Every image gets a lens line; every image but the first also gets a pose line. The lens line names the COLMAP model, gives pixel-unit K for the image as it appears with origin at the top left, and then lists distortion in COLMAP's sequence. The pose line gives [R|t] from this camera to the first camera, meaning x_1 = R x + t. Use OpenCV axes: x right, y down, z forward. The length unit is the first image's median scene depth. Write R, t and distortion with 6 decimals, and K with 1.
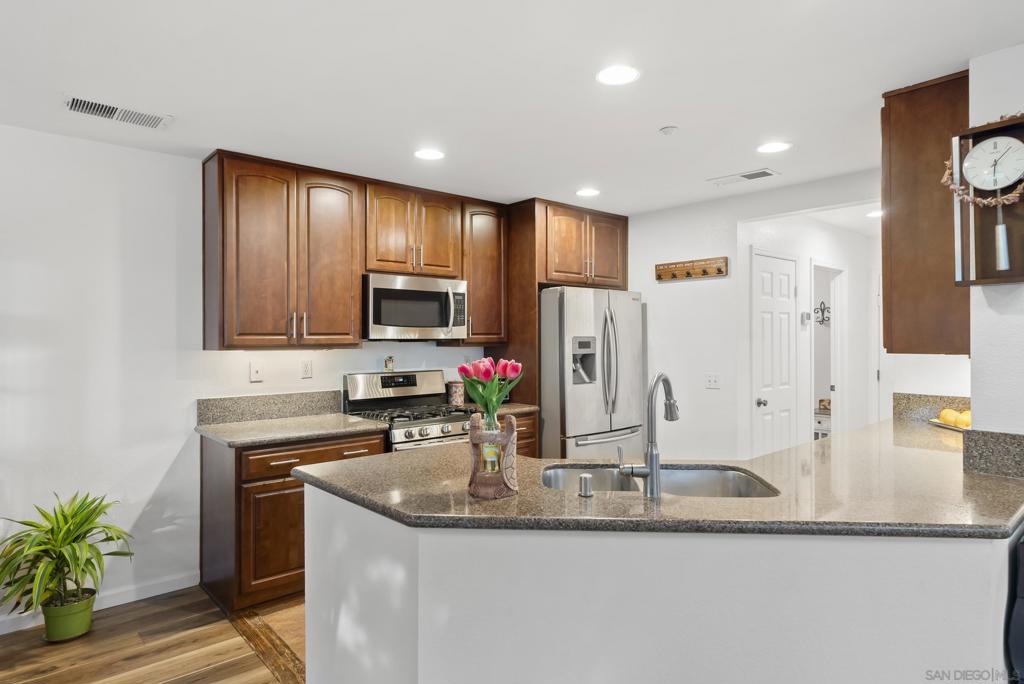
lens RADIAL K [[587.1, 0, 511.8], [0, 587.1, 339.5], [0, 0, 1]] dist [0.002360, 0.001406]
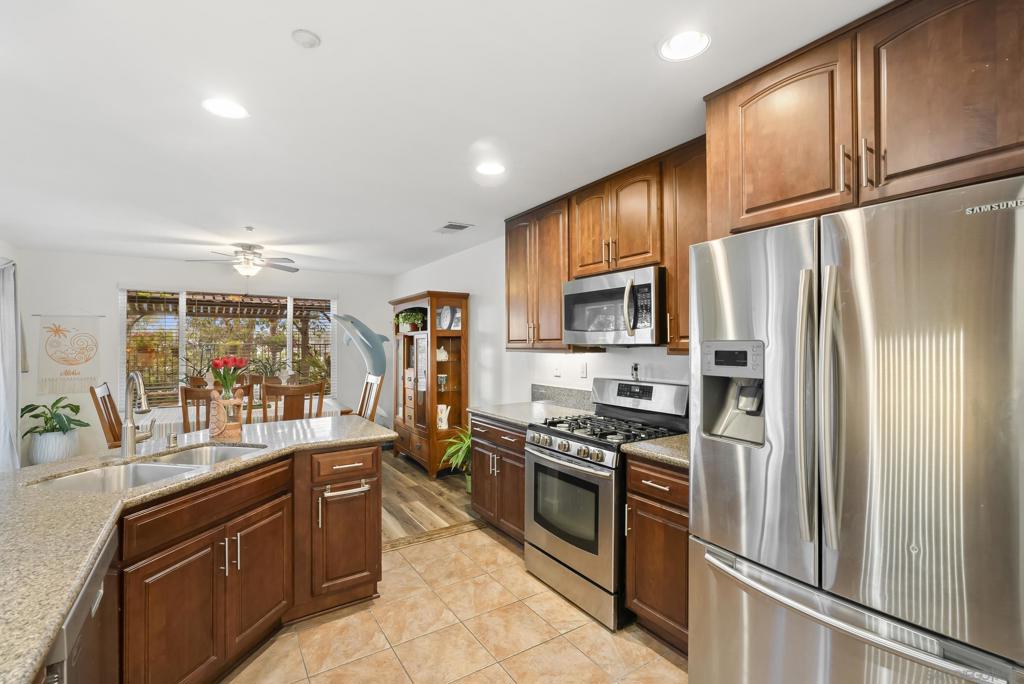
lens RADIAL K [[465.2, 0, 516.5], [0, 465.2, 340.6], [0, 0, 1]] dist [0.003471, 0.000373]
pose [[-0.141933, -0.003643, -0.989869, 0.577368], [0.003407, 0.999986, -0.004168, -0.004490], [0.989870, -0.003965, -0.141919, 0.986955]]
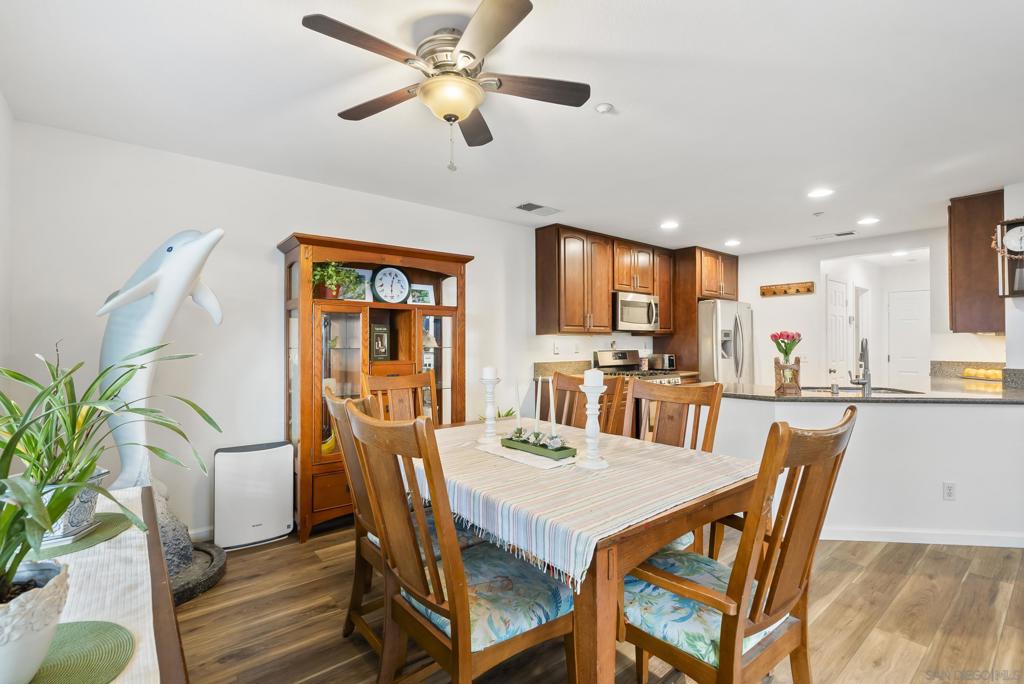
lens RADIAL K [[465.2, 0, 516.5], [0, 465.2, 340.6], [0, 0, 1]] dist [0.003471, 0.000373]
pose [[0.999612, 0.000528, -0.027843, -0.482865], [-0.000711, 0.999978, -0.006566, 0.038463], [0.027839, 0.006583, 0.999591, -0.368095]]
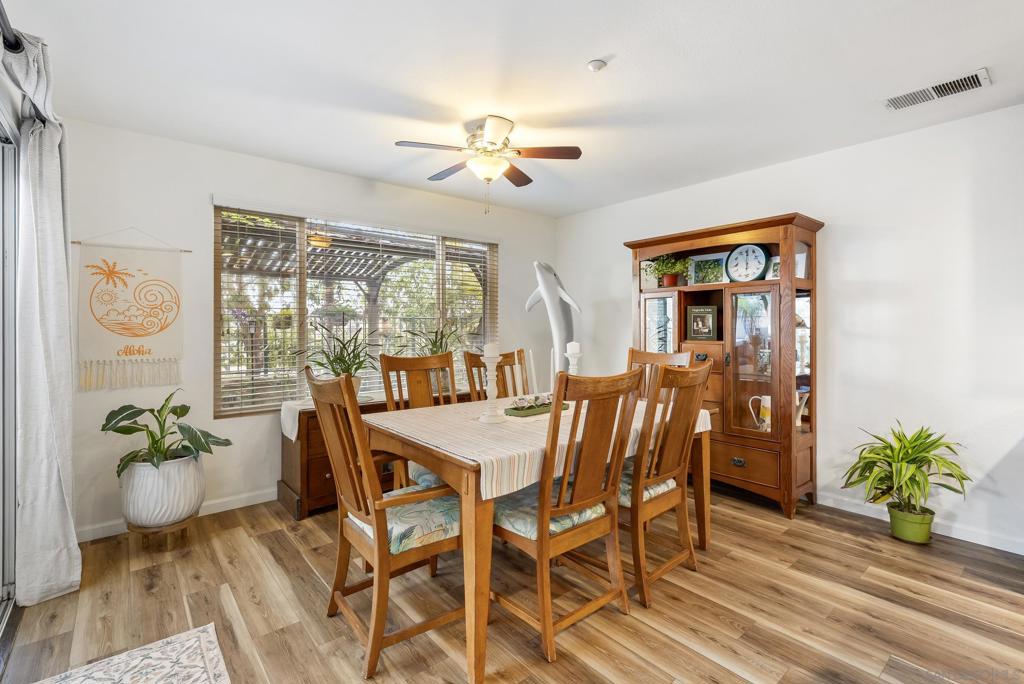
lens RADIAL K [[465.2, 0, 516.5], [0, 465.2, 340.6], [0, 0, 1]] dist [0.003471, 0.000373]
pose [[-0.032420, 0.022253, -0.999227, 0.164858], [0.001318, 0.999752, 0.022222, 0.050045], [0.999473, -0.000597, -0.032441, 0.158217]]
